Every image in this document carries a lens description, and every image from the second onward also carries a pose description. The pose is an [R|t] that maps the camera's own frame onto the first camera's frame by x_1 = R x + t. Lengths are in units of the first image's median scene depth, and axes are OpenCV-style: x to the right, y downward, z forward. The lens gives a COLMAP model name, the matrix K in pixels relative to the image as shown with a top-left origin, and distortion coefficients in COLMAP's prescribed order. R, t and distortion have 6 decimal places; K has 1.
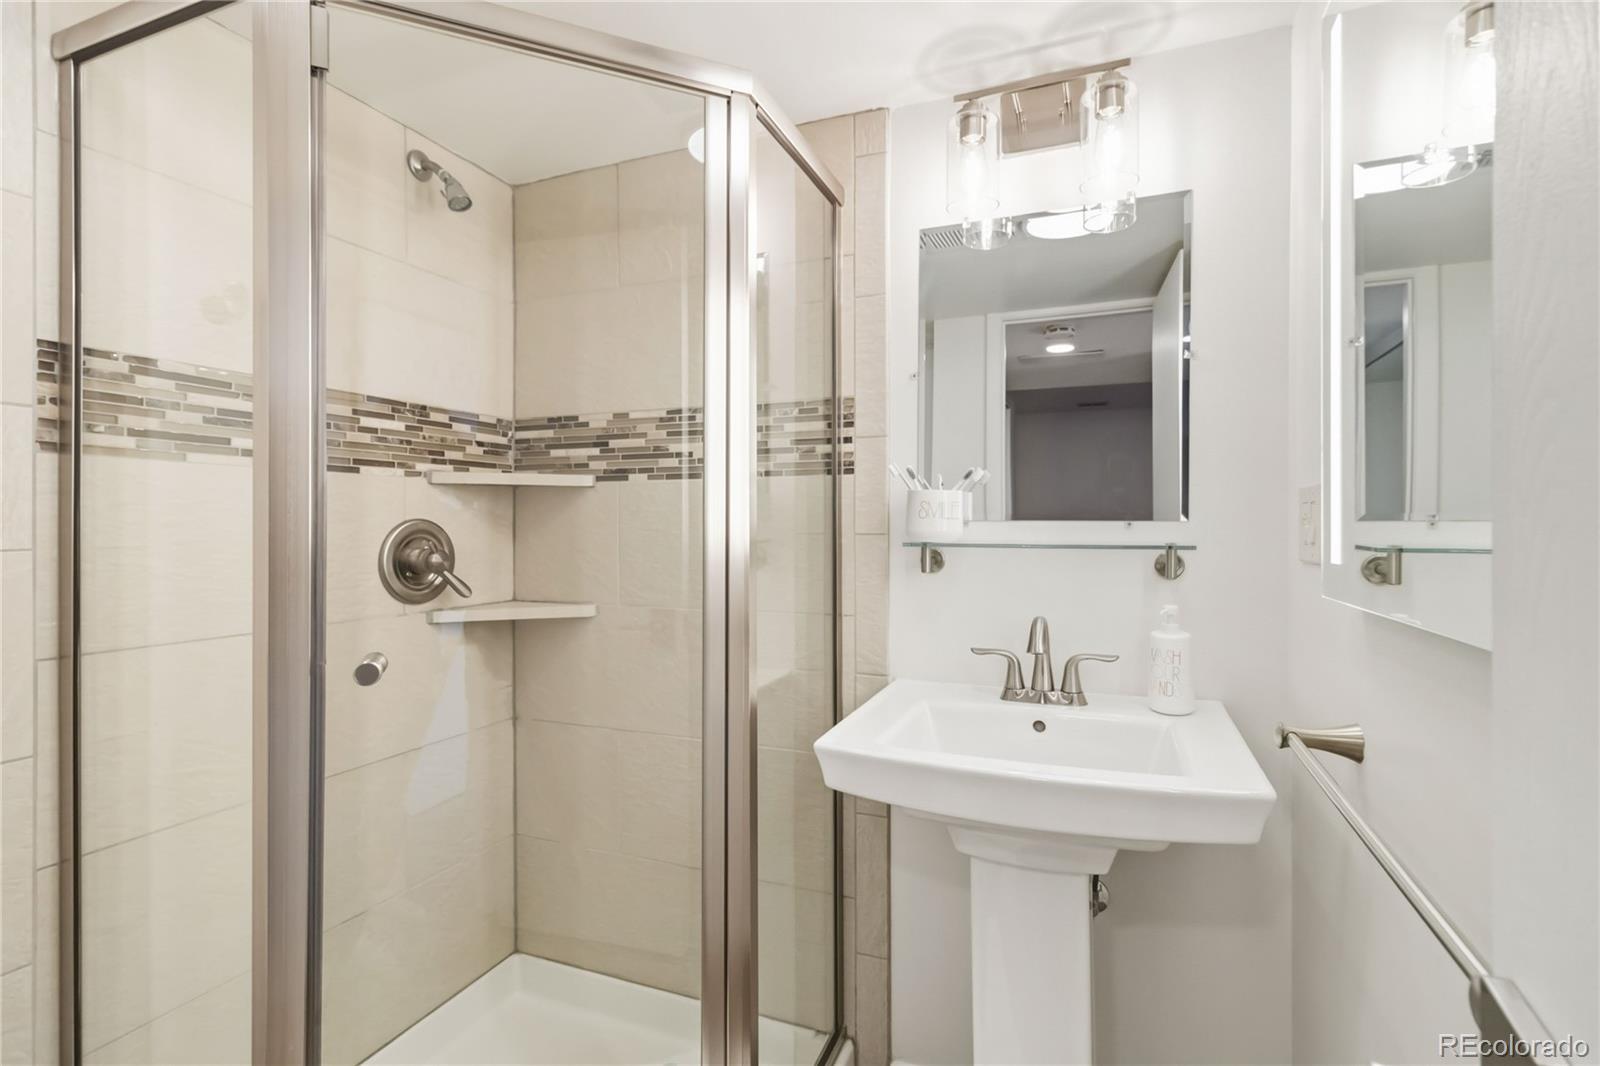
lens RADIAL K [[741.4, 0, 799.1], [0, 741.4, 526.0], [0, 0, 1]] dist [0.000710, -0.003157]
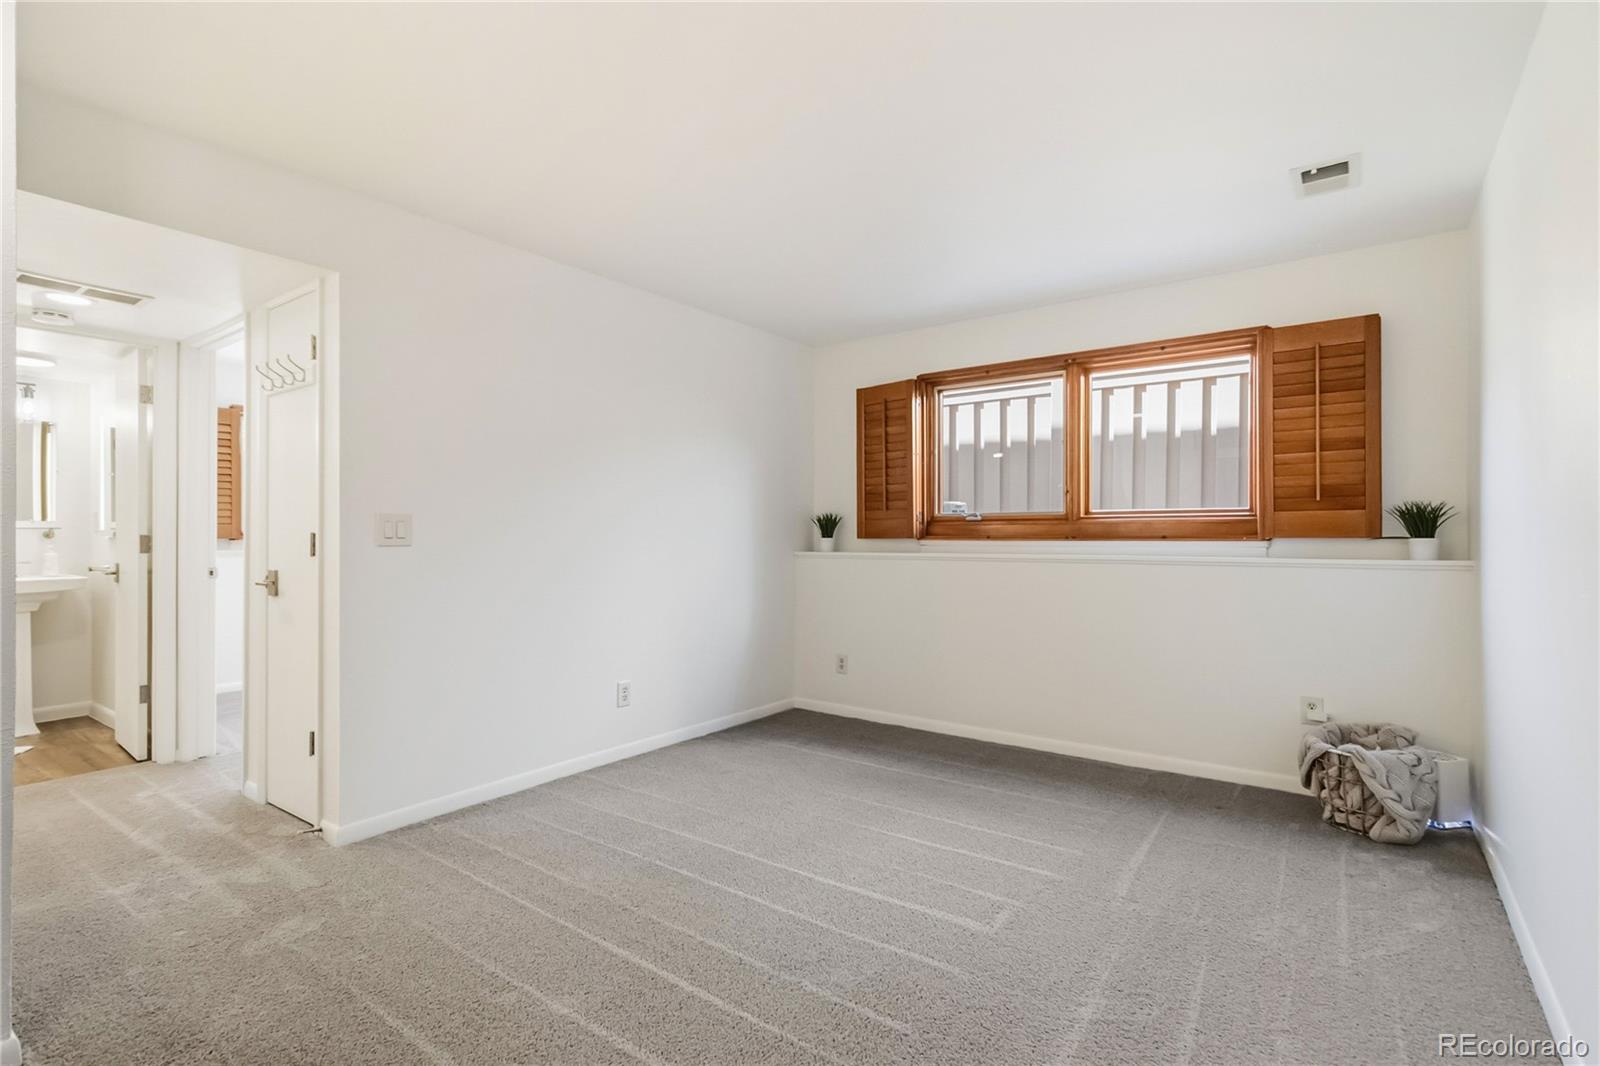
lens RADIAL K [[741.4, 0, 800.5], [0, 741.4, 528.4], [0, 0, 1]] dist [0.000710, -0.003157]
pose [[0.248894, -0.003808, 0.968523, -1.961535], [-0.001394, 0.999990, 0.004290, 0.007586], [-0.968530, -0.002418, 0.248887, -3.235747]]
